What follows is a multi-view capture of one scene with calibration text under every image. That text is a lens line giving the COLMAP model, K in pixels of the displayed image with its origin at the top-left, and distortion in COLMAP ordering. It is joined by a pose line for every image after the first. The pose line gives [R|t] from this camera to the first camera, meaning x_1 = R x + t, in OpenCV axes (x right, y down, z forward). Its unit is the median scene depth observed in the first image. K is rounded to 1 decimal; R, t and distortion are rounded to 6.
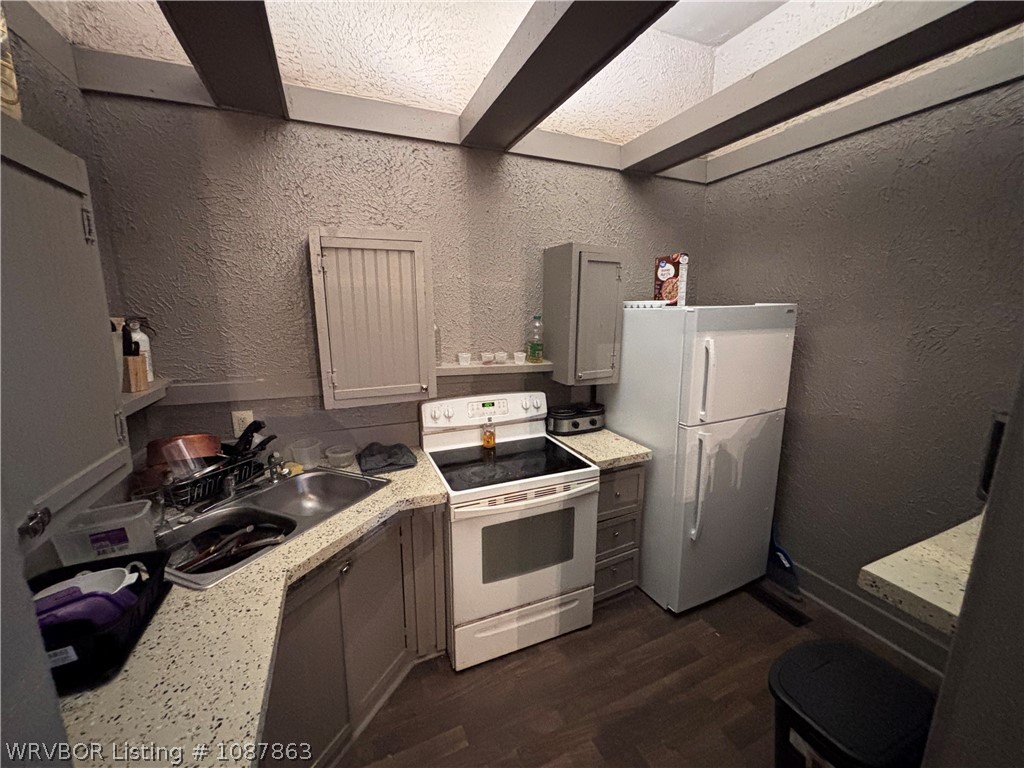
lens RADIAL K [[414.0, 0, 515.0], [0, 414.0, 386.1], [0, 0, 1]] dist [0.002611, -0.000319]
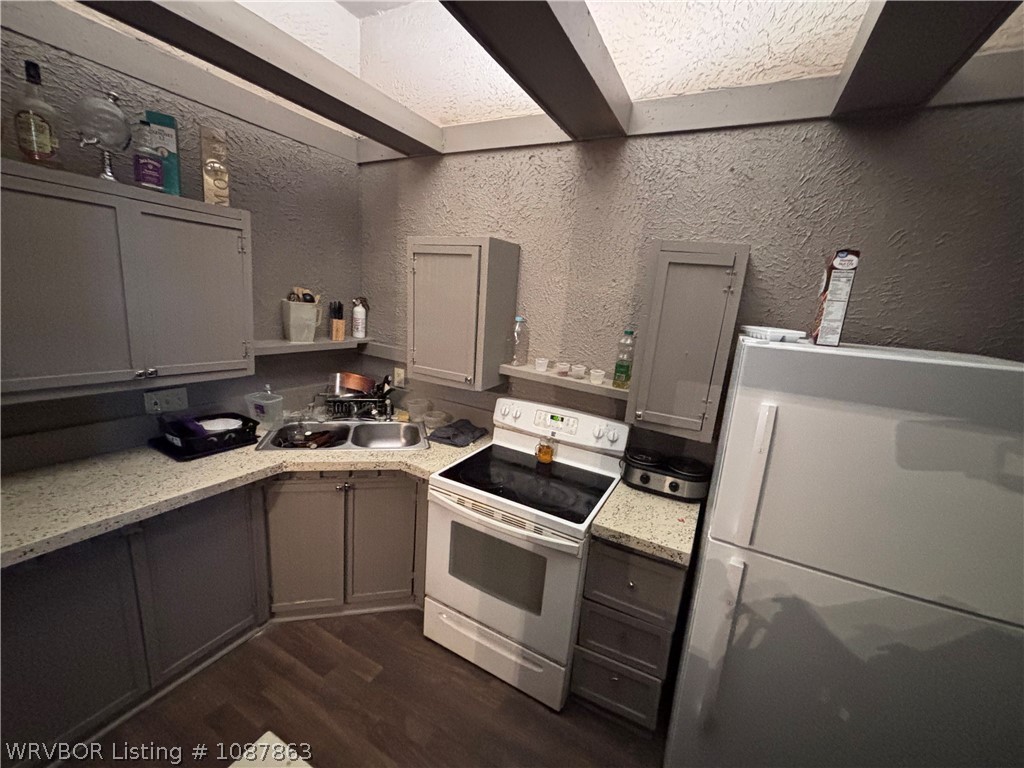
lens RADIAL K [[409.8, 0, 510.2], [0, 409.8, 386.4], [0, 0, 1]] dist [-0.000034, -0.000793]
pose [[0.616455, 0.226908, -0.753987, 0.604476], [-0.233097, 0.967245, 0.100509, -0.101758], [0.752097, 0.113793, 0.649155, 0.348345]]
